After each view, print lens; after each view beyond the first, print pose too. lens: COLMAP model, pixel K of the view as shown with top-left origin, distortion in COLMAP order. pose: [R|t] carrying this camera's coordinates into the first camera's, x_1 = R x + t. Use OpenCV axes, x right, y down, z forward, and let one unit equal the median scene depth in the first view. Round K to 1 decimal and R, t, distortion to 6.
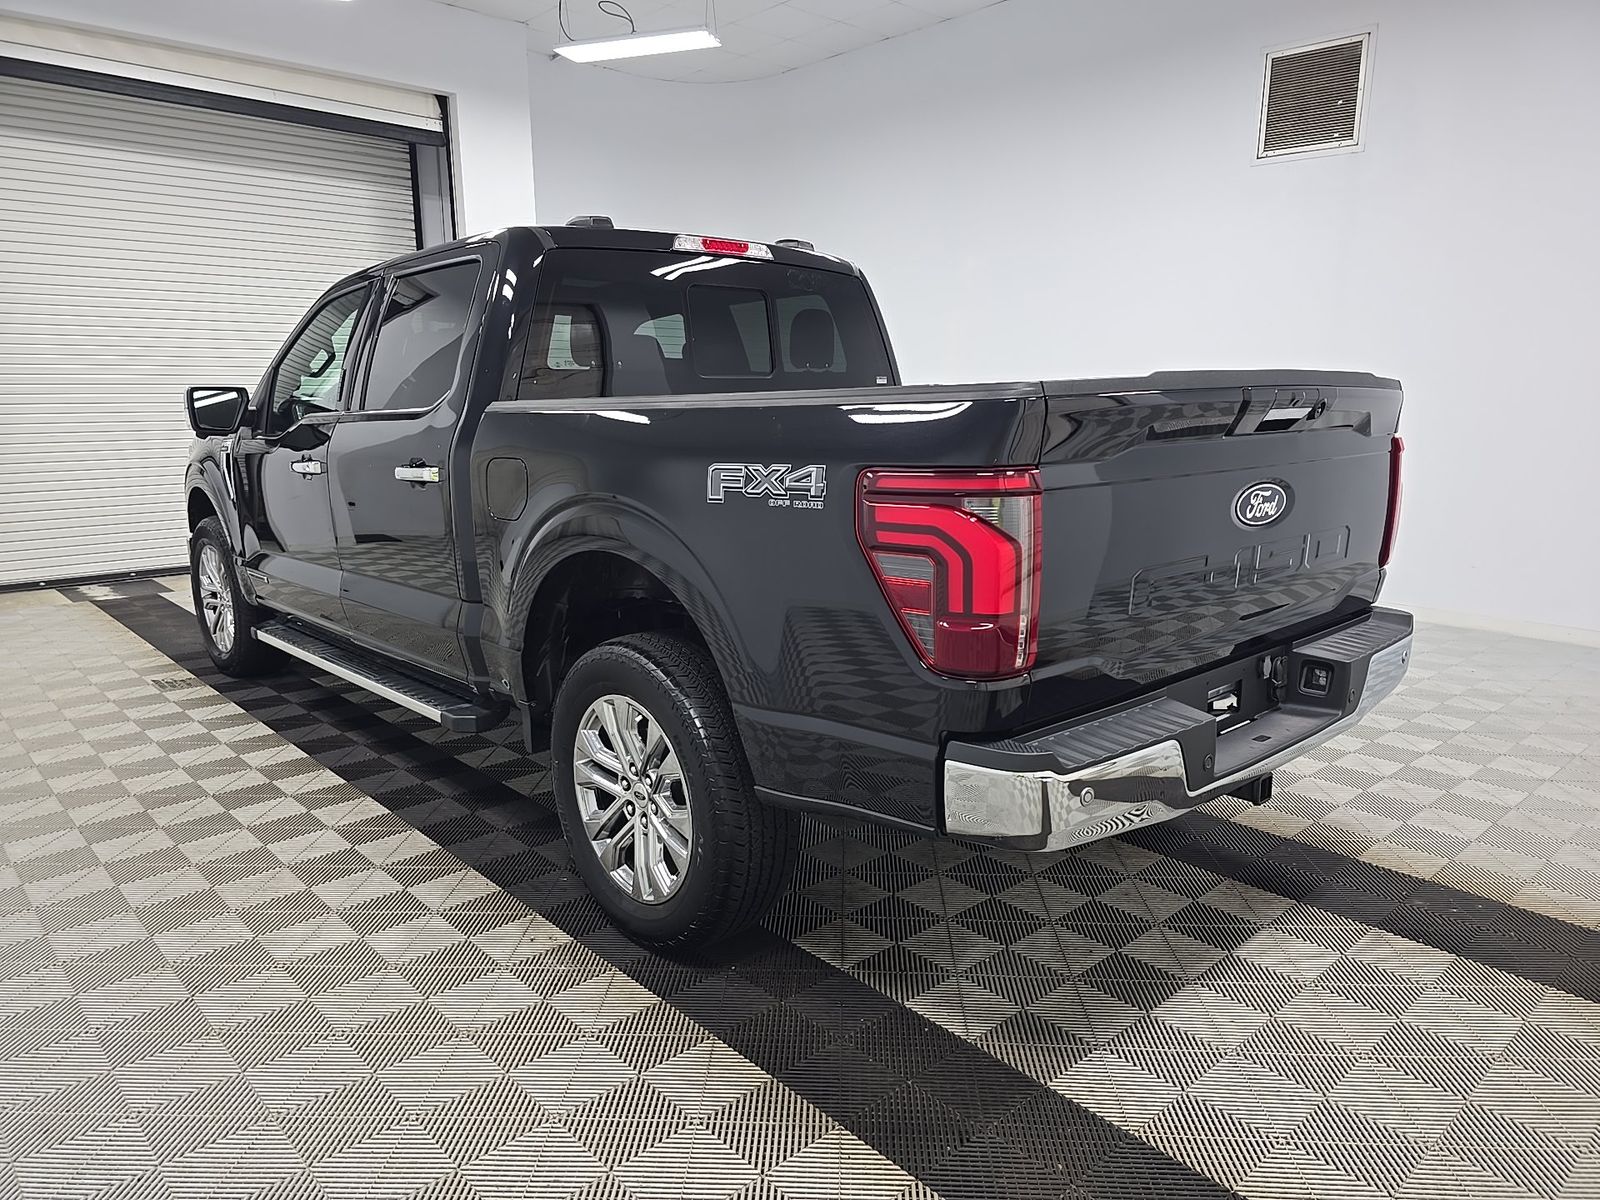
lens RADIAL K [[1089.6, 0, 793.8], [0, 1089.6, 607.8], [0, 0, 1]] dist [0.013588, -0.005639]
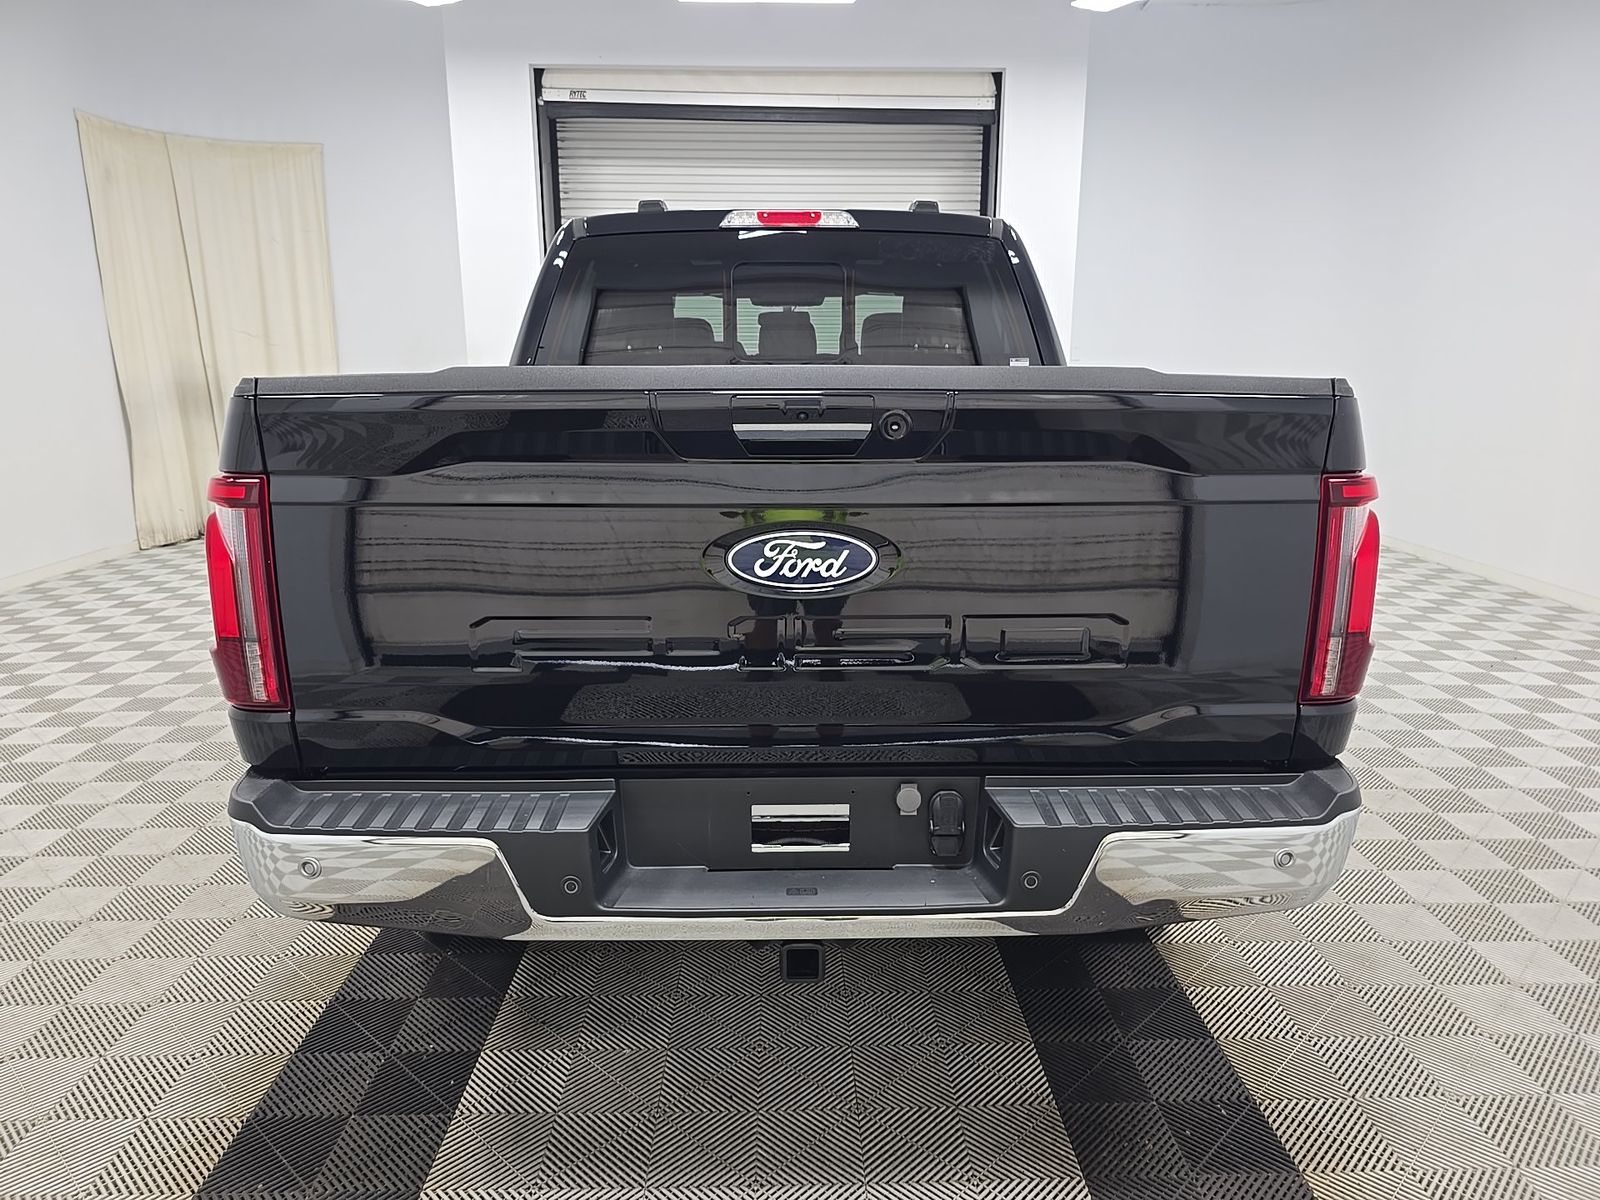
lens RADIAL K [[1089.6, 0, 793.8], [0, 1089.6, 607.8], [0, 0, 1]] dist [0.013588, -0.005639]
pose [[0.748142, 0.150667, -0.646207, 0.561881], [-0.136807, 0.987980, 0.071966, -0.073090], [0.649283, 0.034565, 0.759761, 0.309593]]
